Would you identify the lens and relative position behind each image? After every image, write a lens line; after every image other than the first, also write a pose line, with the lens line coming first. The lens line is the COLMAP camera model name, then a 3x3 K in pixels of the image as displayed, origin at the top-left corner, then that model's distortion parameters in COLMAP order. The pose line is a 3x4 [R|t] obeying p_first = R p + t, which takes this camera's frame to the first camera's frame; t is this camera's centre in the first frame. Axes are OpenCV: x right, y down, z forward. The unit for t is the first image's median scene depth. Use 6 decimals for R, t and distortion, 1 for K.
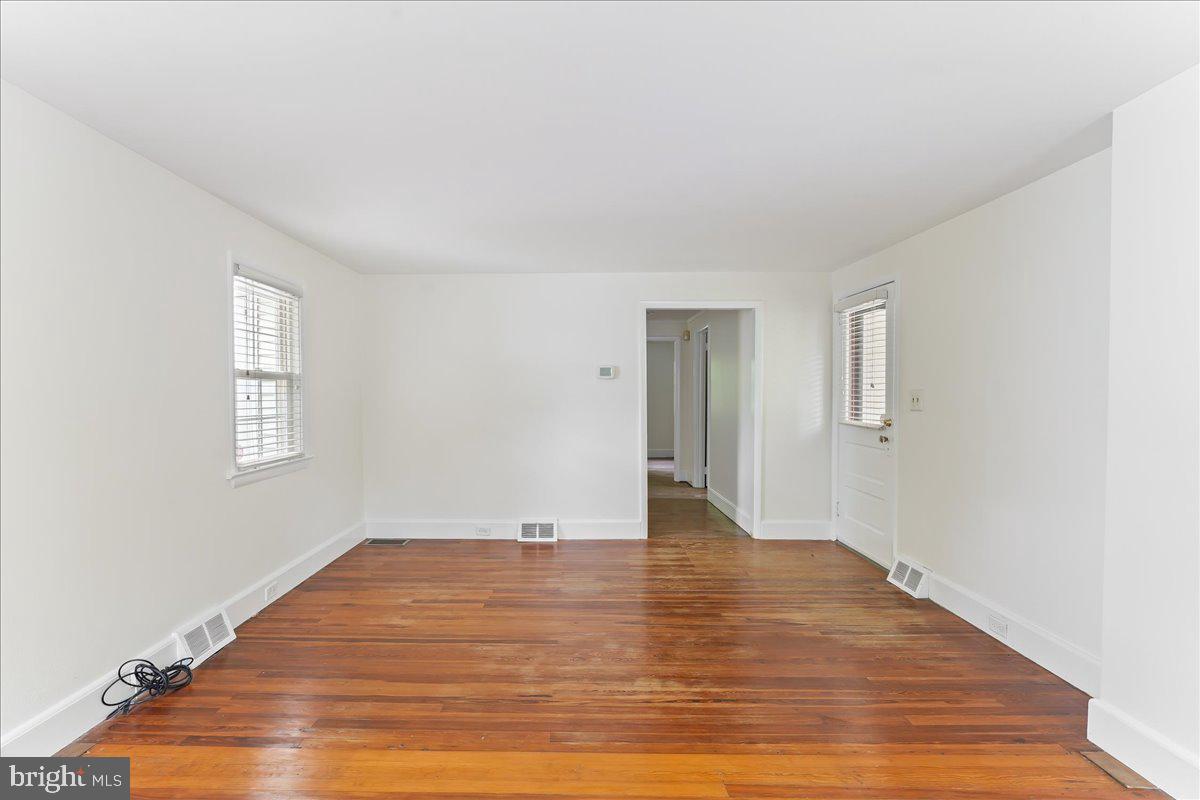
lens RADIAL K [[551.7, 0, 581.1], [0, 551.7, 402.0], [0, 0, 1]] dist [-0.011109, 0.000172]
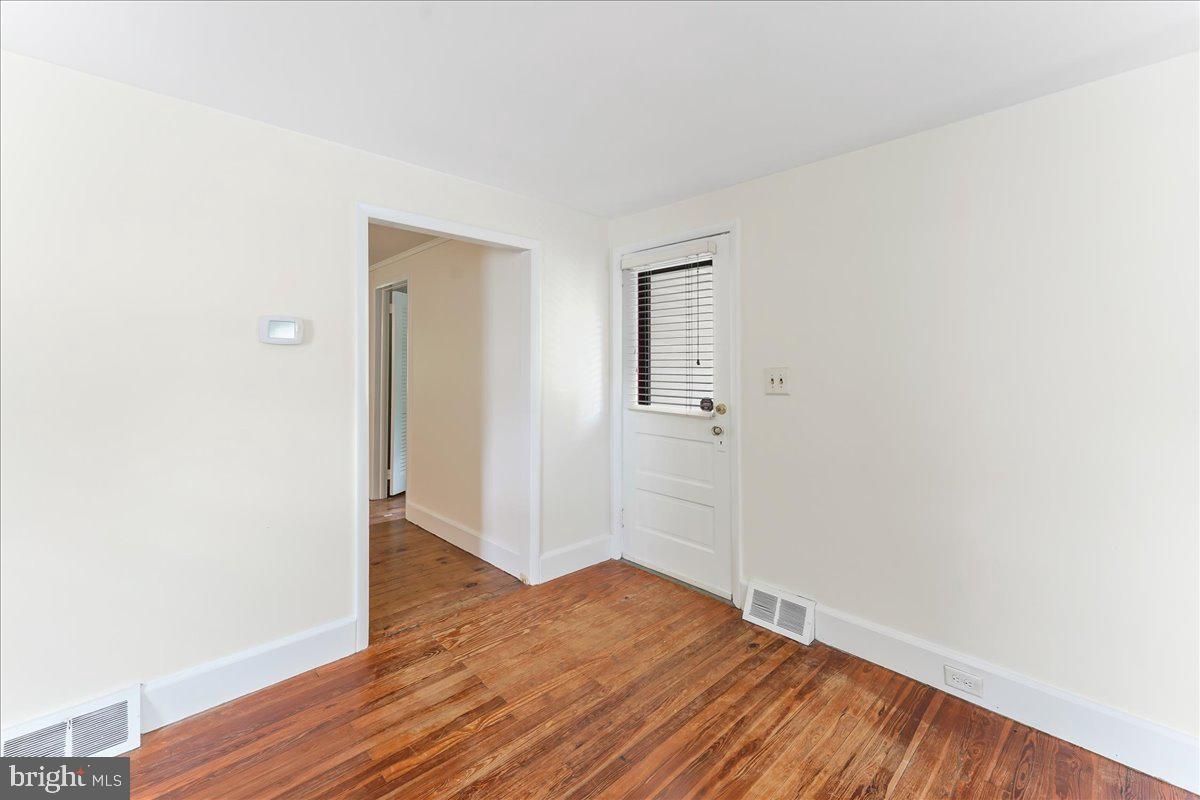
lens RADIAL K [[499.8, 0, 596.9], [0, 499.8, 358.8], [0, 0, 1]] dist [0.001262, 0.000126]
pose [[0.728137, 0.011340, 0.685338, -0.064480], [0.010788, 0.999550, -0.028001, -0.016751], [-0.685347, 0.027782, 0.727687, 0.592608]]
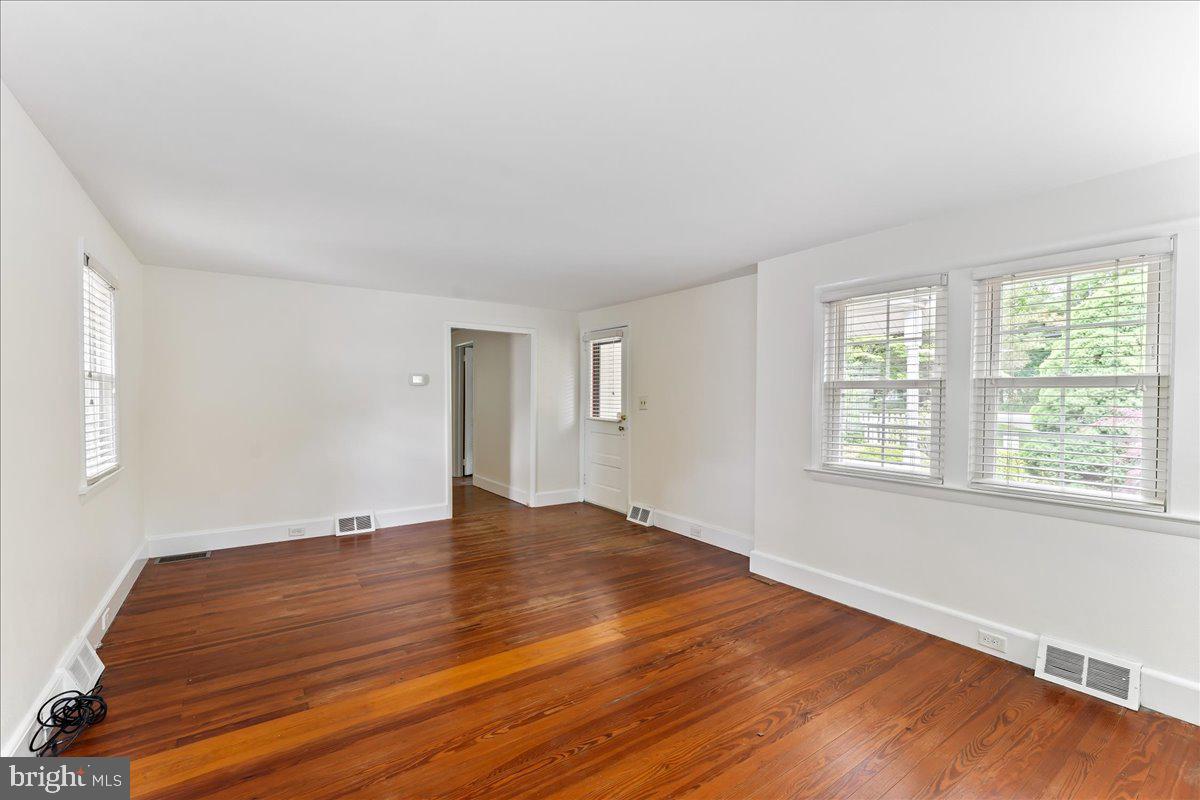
lens RADIAL K [[499.0, 0, 592.9], [0, 499.0, 400.6], [0, 0, 1]] dist [-0.016866, 0.001094]
pose [[0.822871, -0.001779, 0.568226, -0.299688], [0.005558, 0.999972, -0.004917, -0.003698], [-0.568201, 0.007204, 0.822858, -0.095394]]
